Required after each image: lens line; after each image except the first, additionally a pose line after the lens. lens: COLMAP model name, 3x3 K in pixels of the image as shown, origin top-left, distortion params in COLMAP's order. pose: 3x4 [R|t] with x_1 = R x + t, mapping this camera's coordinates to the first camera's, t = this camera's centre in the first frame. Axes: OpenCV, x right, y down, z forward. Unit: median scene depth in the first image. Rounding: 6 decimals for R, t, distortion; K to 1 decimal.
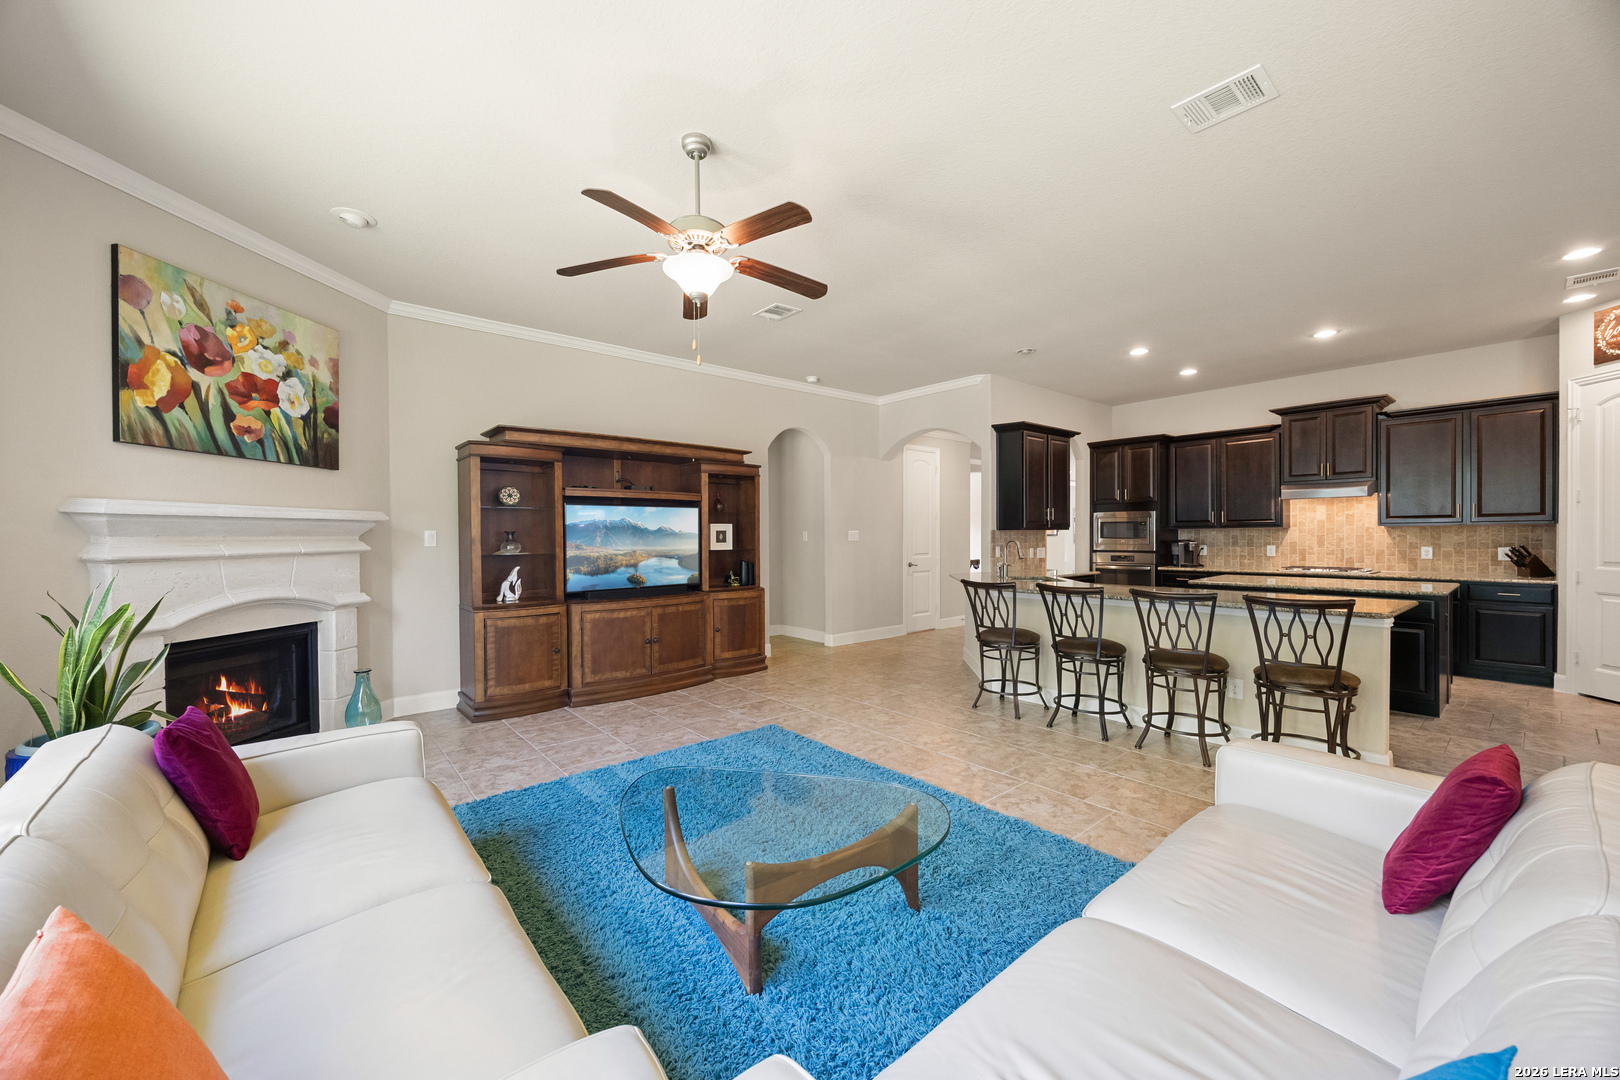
lens RADIAL K [[618.3, 0, 807.4], [0, 618.3, 535.4], [0, 0, 1]] dist [-0.001741, 0.000316]
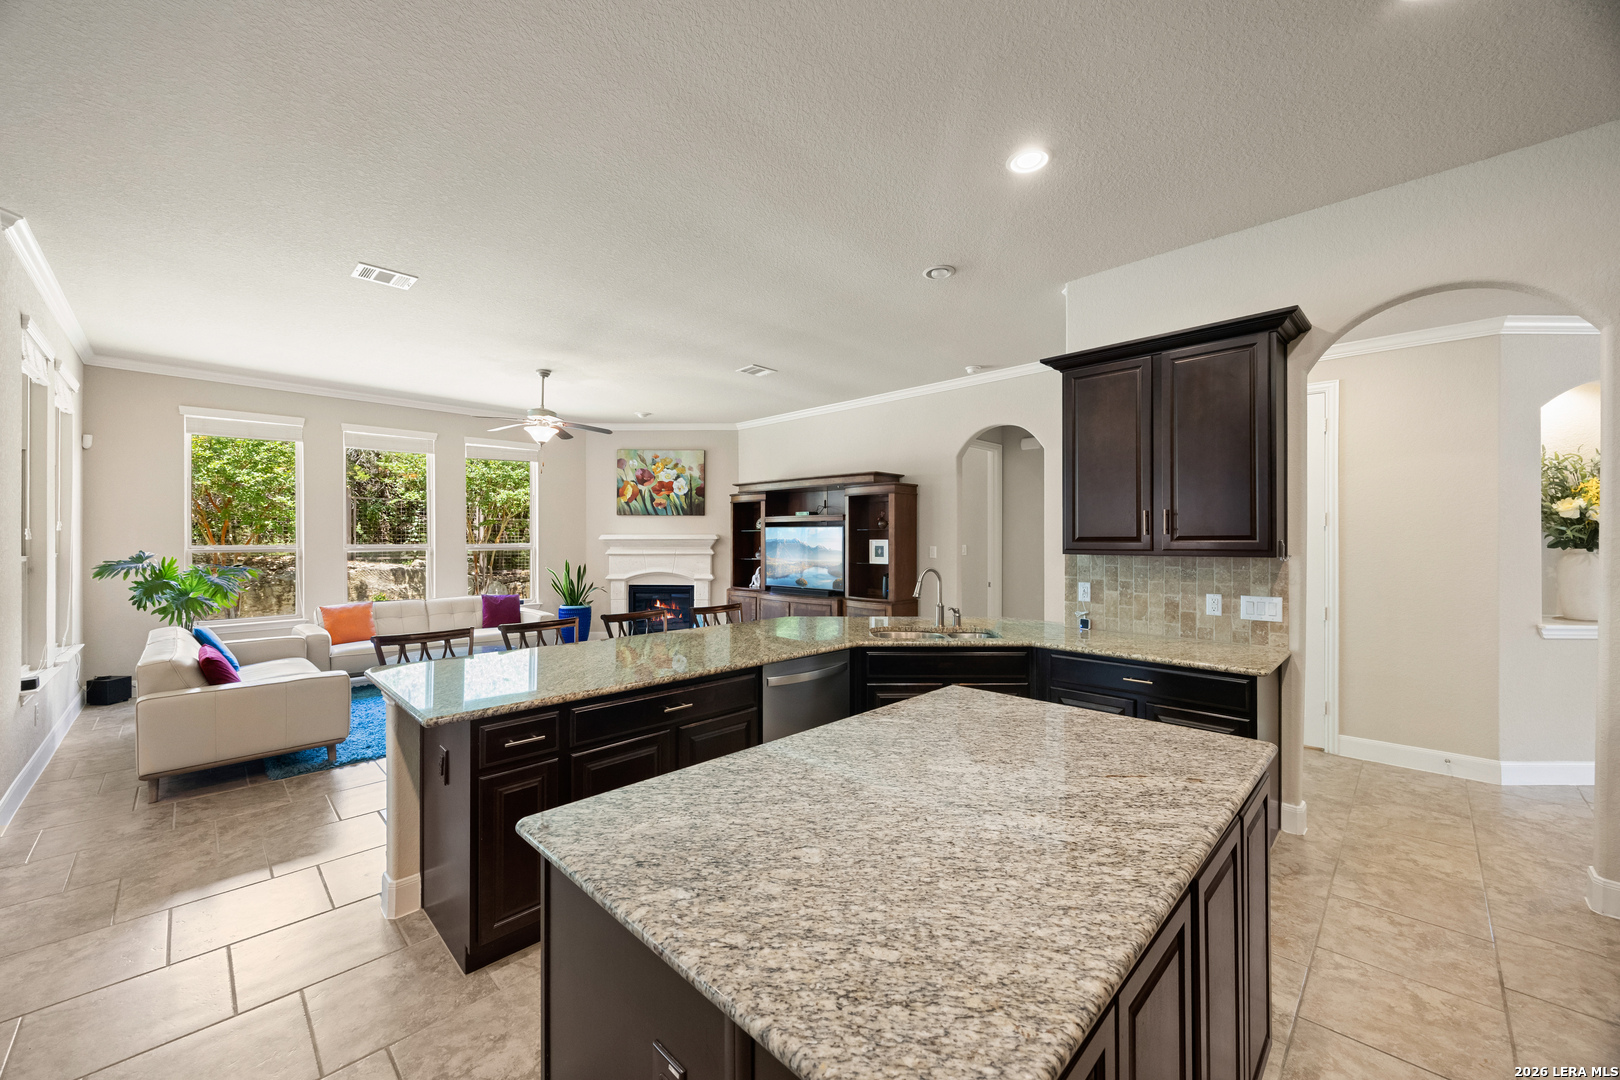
lens RADIAL K [[618.3, 0, 803.2], [0, 618.3, 534.8], [0, 0, 1]] dist [-0.001741, 0.000316]
pose [[0.087614, -0.000417, -0.996154, 0.994716], [-0.002996, 0.999995, -0.000682, -0.027999], [0.996150, 0.003045, 0.087612, 0.825561]]
